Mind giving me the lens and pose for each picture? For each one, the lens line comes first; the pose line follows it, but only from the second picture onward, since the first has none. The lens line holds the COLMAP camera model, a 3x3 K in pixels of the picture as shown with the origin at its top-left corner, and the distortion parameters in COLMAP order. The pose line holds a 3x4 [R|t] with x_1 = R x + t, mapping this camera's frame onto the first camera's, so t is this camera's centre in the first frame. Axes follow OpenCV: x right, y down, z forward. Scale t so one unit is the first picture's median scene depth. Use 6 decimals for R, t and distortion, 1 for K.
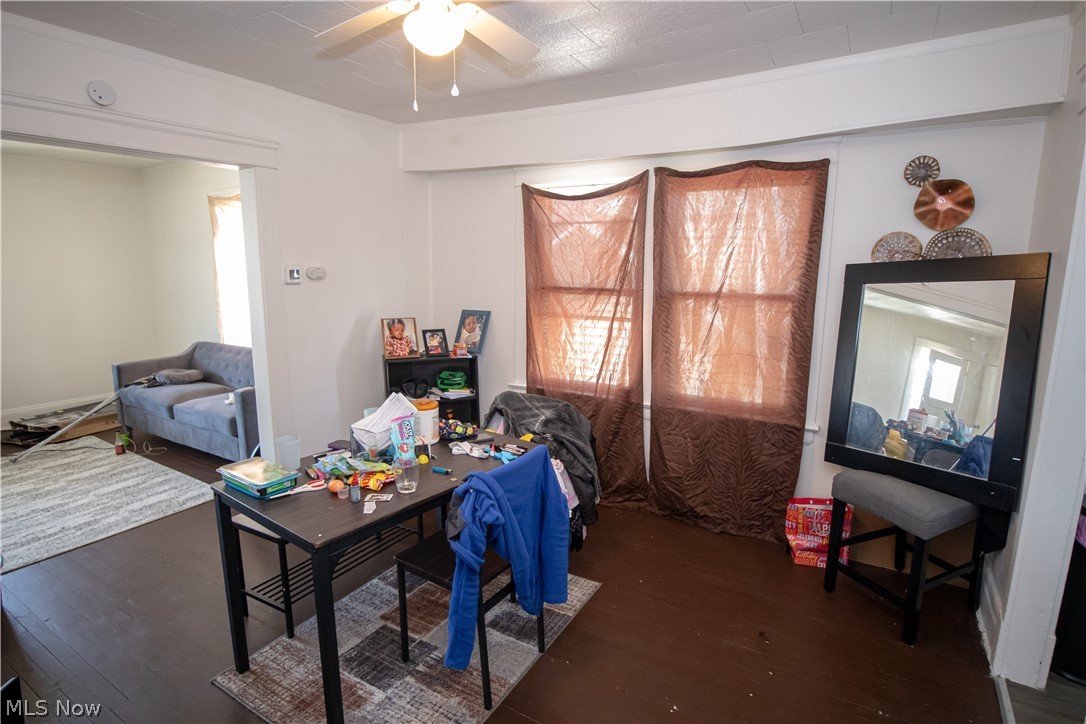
lens RADIAL K [[559.6, 0, 543.0], [0, 559.6, 362.0], [0, 0, 1]] dist [-0.000805, -0.000179]
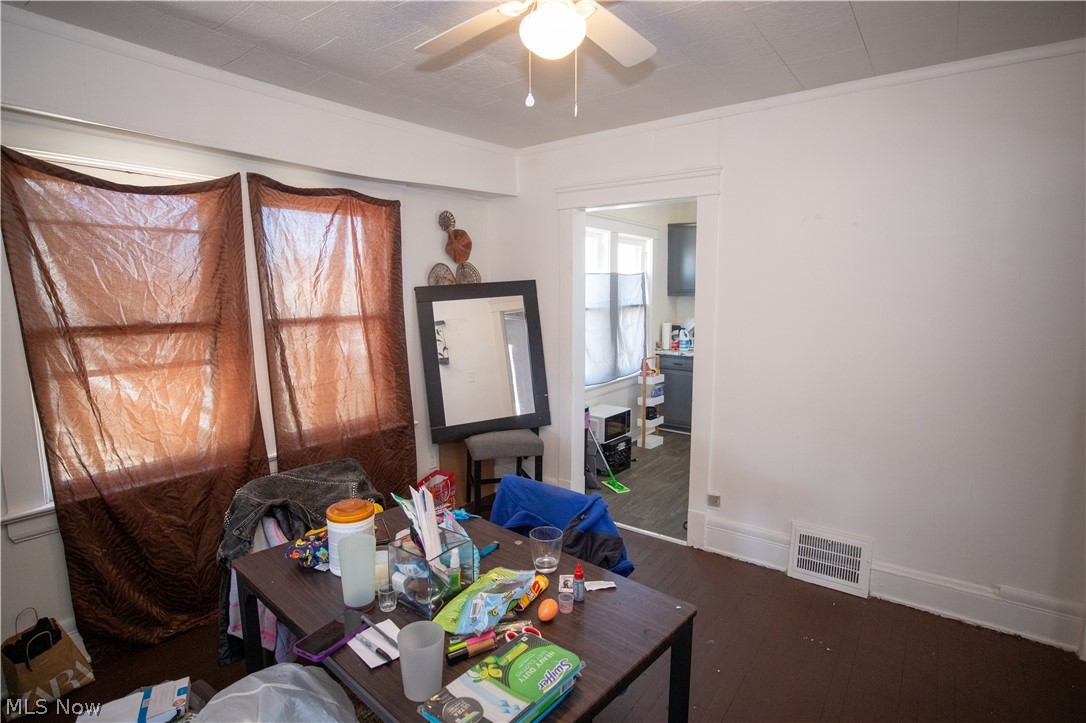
lens RADIAL K [[539.4, 0, 543.0], [0, 539.4, 361.5], [0, 0, 1]] dist [-0.000034, 0.000015]
pose [[0.143101, -0.137263, 0.980143, -0.606711], [0.183156, 0.976903, 0.110068, -0.088517], [-0.972613, 0.163768, 0.164936, 0.528916]]
